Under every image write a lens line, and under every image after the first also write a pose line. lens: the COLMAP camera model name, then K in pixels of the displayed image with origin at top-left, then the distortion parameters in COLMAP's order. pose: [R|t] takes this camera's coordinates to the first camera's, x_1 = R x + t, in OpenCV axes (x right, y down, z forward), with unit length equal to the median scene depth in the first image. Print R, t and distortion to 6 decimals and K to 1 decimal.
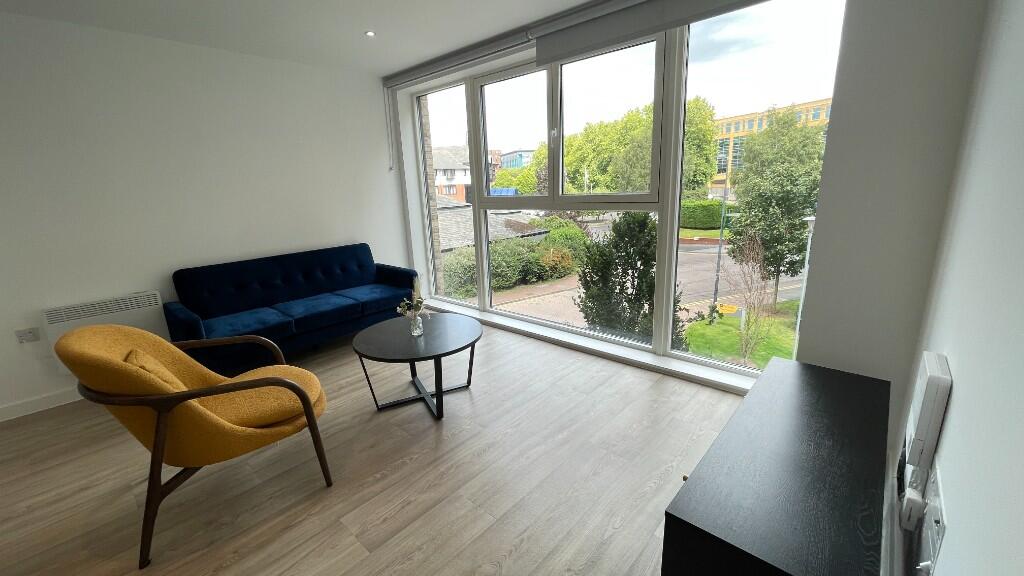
lens RADIAL K [[410.9, 0, 509.9], [0, 410.9, 286.0], [0, 0, 1]] dist [-0.000161, 0.000019]
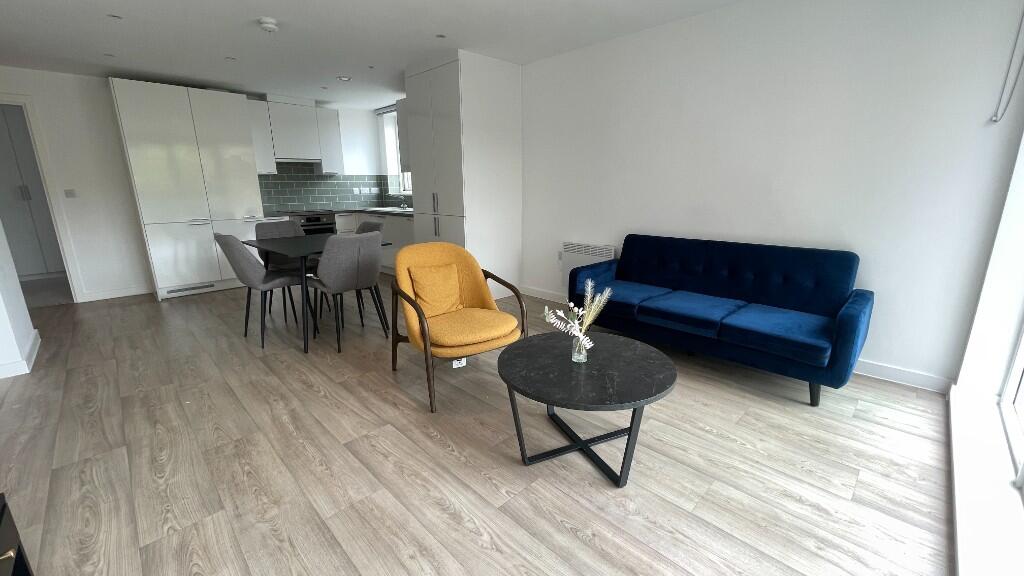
lens RADIAL K [[410.9, 0, 509.9], [0, 410.9, 286.0], [0, 0, 1]] dist [-0.000161, 0.000019]
pose [[-0.050302, 0.281904, -0.958123, 0.306583], [-0.224614, 0.931568, 0.285883, -0.131015], [0.973149, 0.229588, 0.016460, 0.559689]]
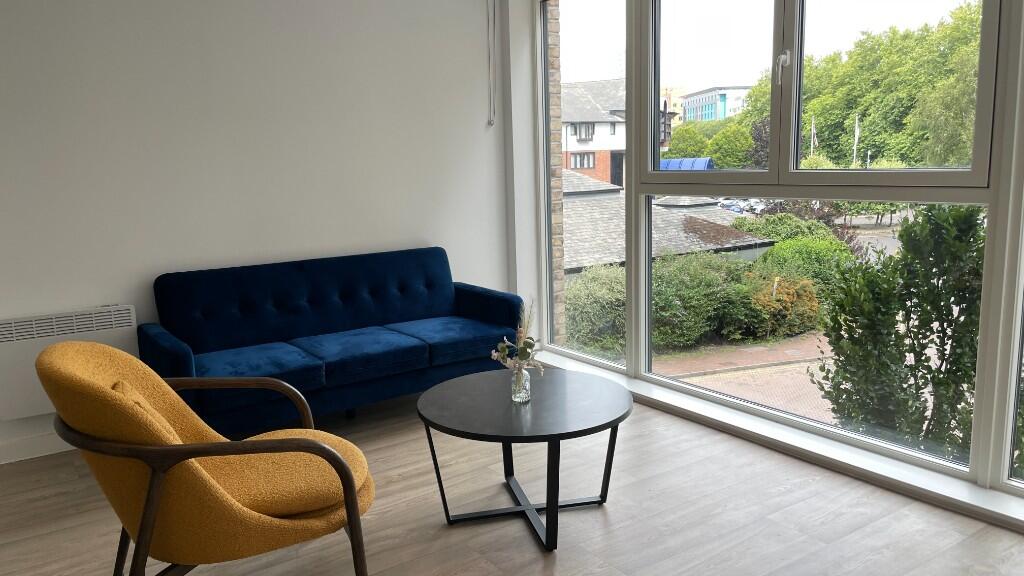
lens RADIAL K [[775.3, 0, 515.0], [0, 775.3, 288.3], [0, 0, 1]] dist [0.108636, -0.160400]
pose [[0.974242, 0.051486, -0.219550, 0.002256], [-0.066097, 0.996024, -0.059730, 0.016826], [0.215602, 0.072703, 0.973771, -0.069544]]
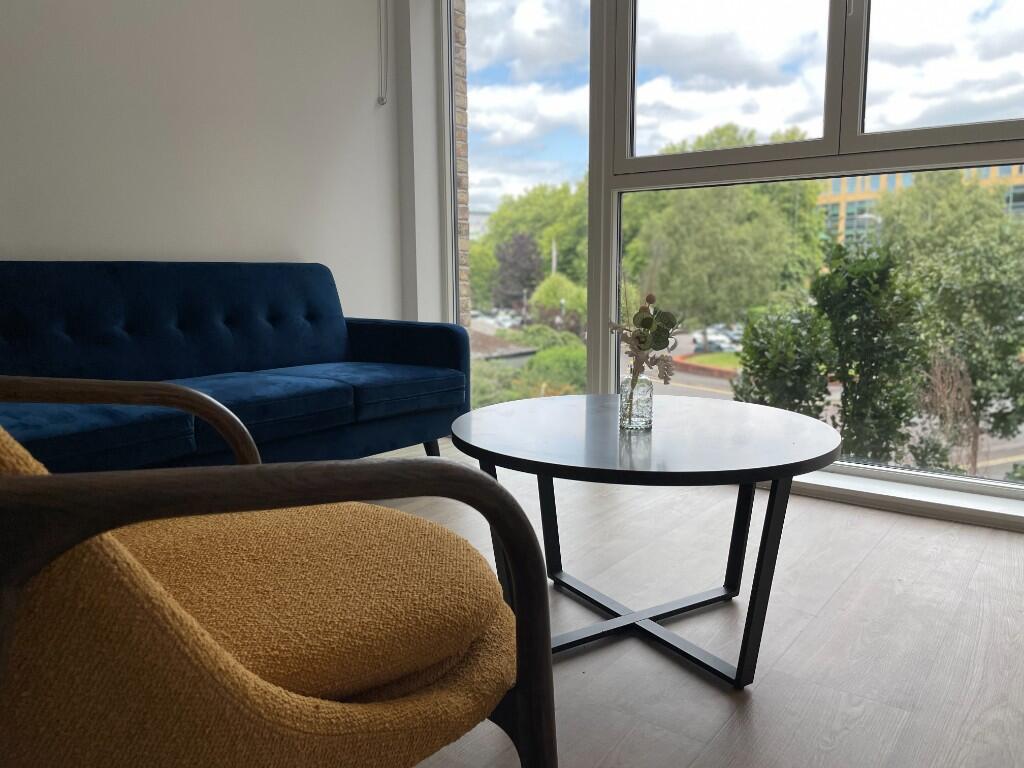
lens RADIAL K [[771.5, 0, 515.4], [0, 771.5, 384.4], [0, 0, 1]] dist [0.034571, -0.000071]
pose [[0.994080, 0.025676, 0.105577, -0.265846], [-0.014511, 0.994346, -0.105196, 0.102126], [-0.107681, 0.103041, 0.988831, 0.260786]]
